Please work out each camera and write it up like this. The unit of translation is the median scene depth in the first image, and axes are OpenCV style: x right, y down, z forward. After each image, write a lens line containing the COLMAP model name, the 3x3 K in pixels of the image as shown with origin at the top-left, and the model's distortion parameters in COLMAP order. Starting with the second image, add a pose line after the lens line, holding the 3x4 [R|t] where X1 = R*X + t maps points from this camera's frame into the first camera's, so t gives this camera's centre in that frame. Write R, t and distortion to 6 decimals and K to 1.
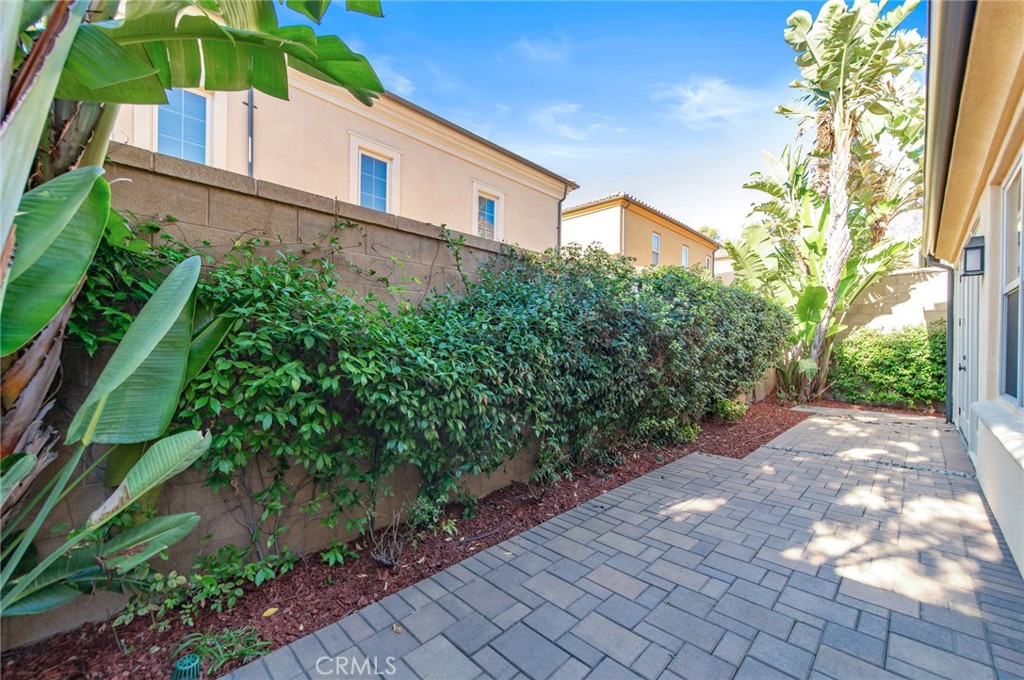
lens RADIAL K [[398.7, 0, 511.5], [0, 398.7, 341.3], [0, 0, 1]] dist [0.012278, -0.002635]
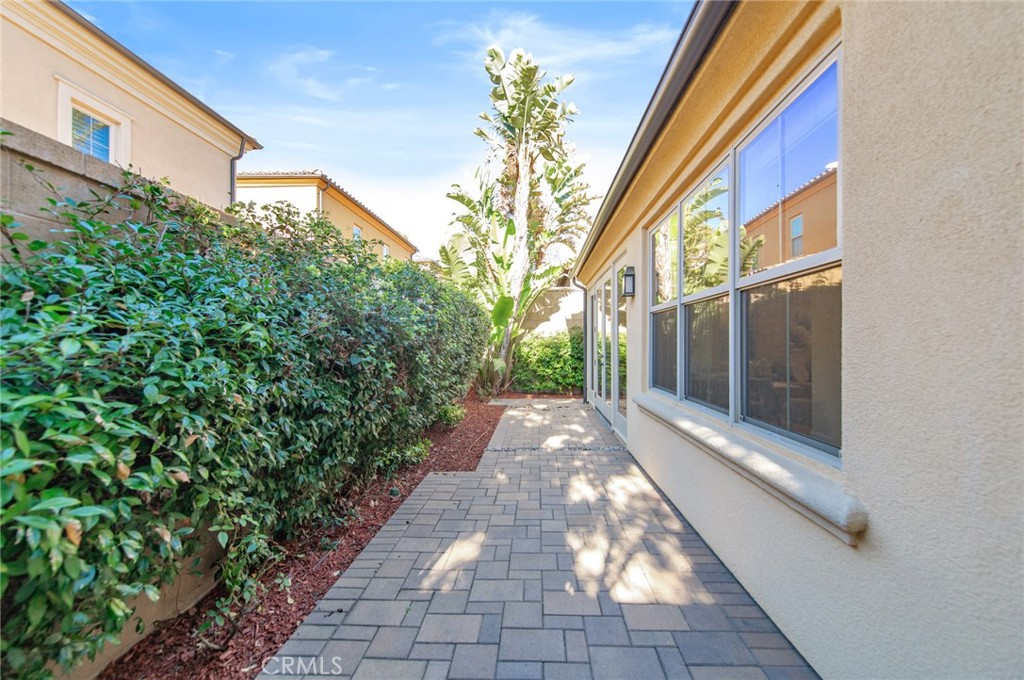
lens RADIAL K [[398.7, 0, 507.2], [0, 398.7, 338.4], [0, 0, 1]] dist [0.012278, -0.002635]
pose [[0.744003, -0.005268, 0.668156, -0.007907], [0.005936, 0.999982, 0.001275, -0.029834], [-0.668150, 0.003018, 0.744021, 0.288632]]
